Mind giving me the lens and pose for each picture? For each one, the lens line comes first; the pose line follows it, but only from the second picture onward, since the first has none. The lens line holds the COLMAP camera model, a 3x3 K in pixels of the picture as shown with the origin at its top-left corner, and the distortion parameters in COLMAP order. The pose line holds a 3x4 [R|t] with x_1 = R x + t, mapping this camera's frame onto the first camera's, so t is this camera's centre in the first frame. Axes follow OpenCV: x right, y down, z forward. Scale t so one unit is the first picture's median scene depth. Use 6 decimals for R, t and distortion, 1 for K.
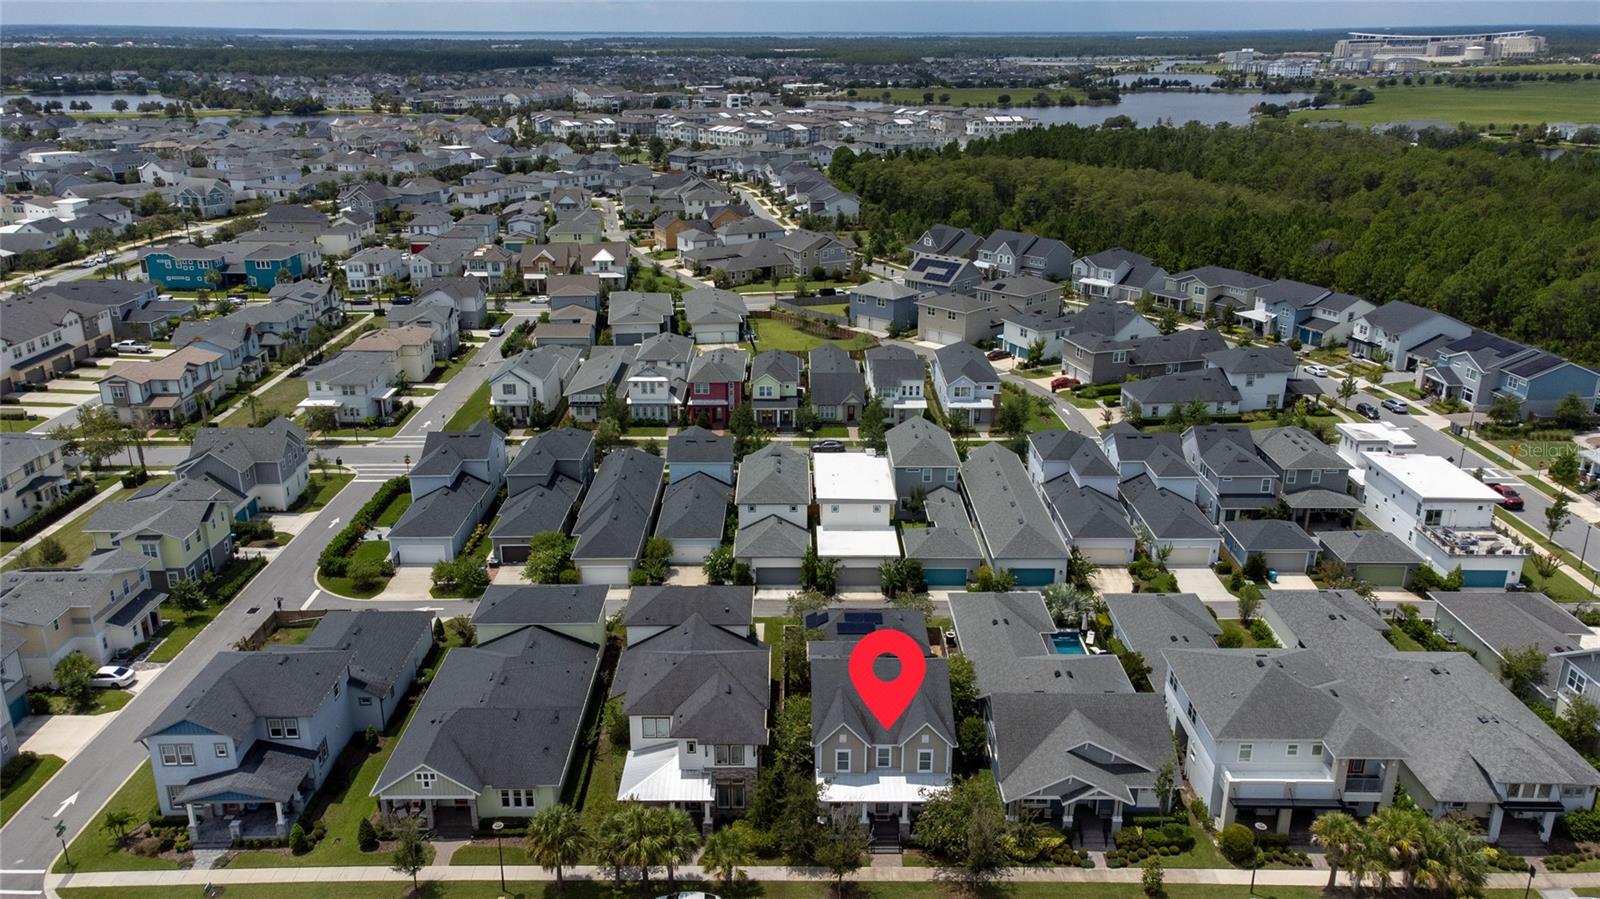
lens RADIAL K [[1181.4, 0, 799.1], [0, 1181.4, 451.3], [0, 0, 1]] dist [0.043237, 0.011475]
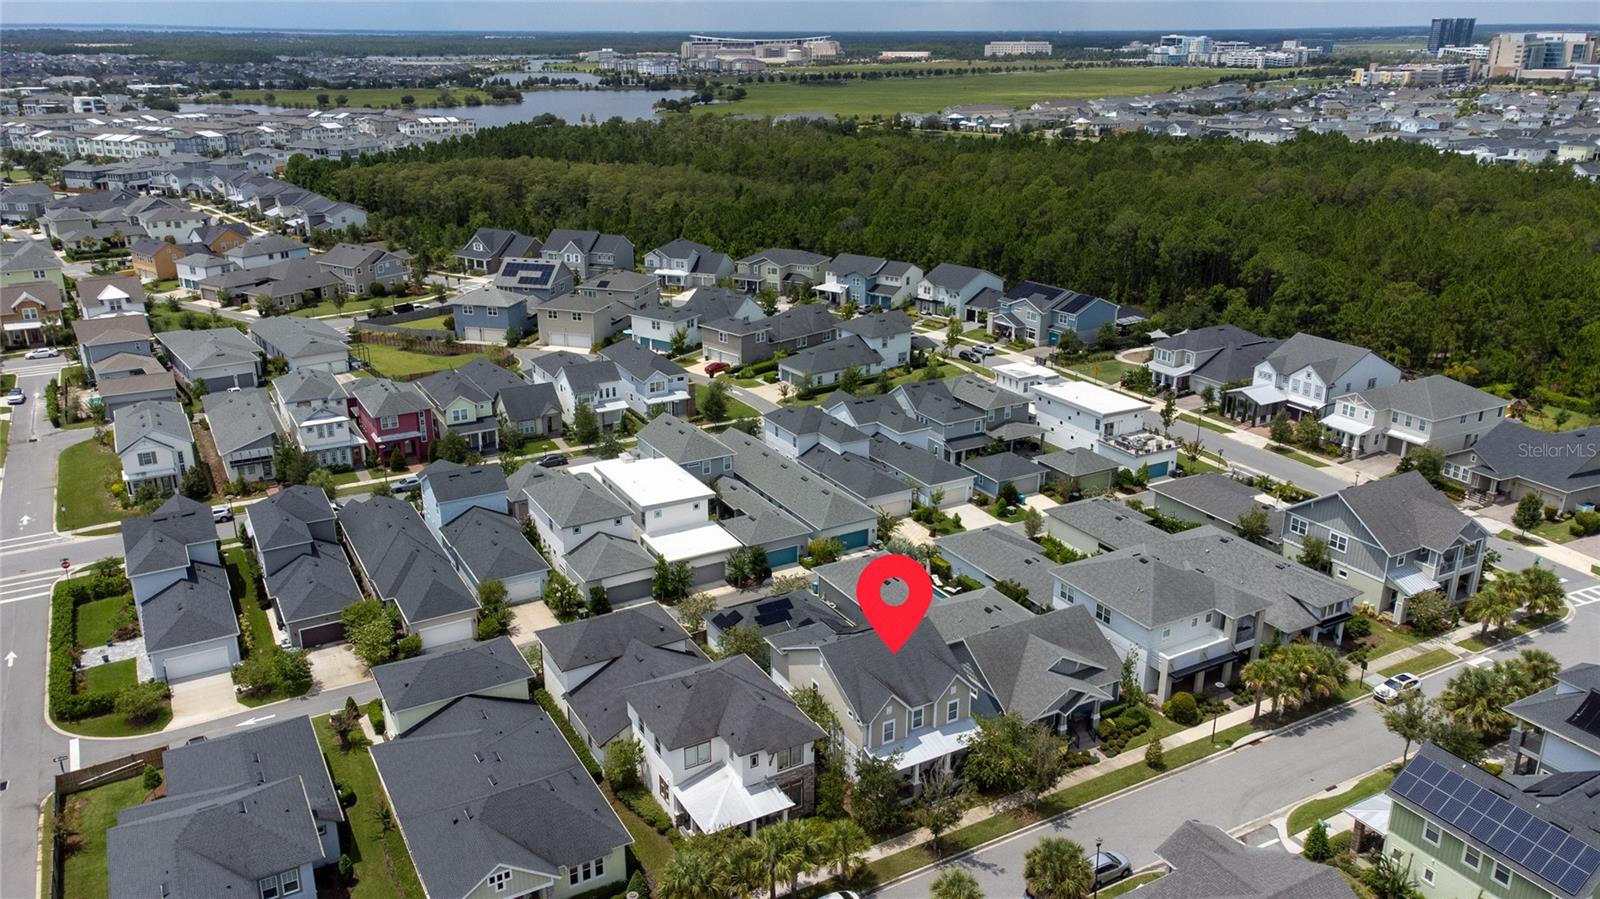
lens RADIAL K [[1181.4, 0, 798.4], [0, 1181.4, 447.1], [0, 0, 1]] dist [0.043237, 0.011475]
pose [[0.873216, -0.161090, 0.459938, -0.228894], [0.162312, 0.986038, 0.037195, -0.017464], [-0.459508, 0.042175, 0.887172, 0.052203]]
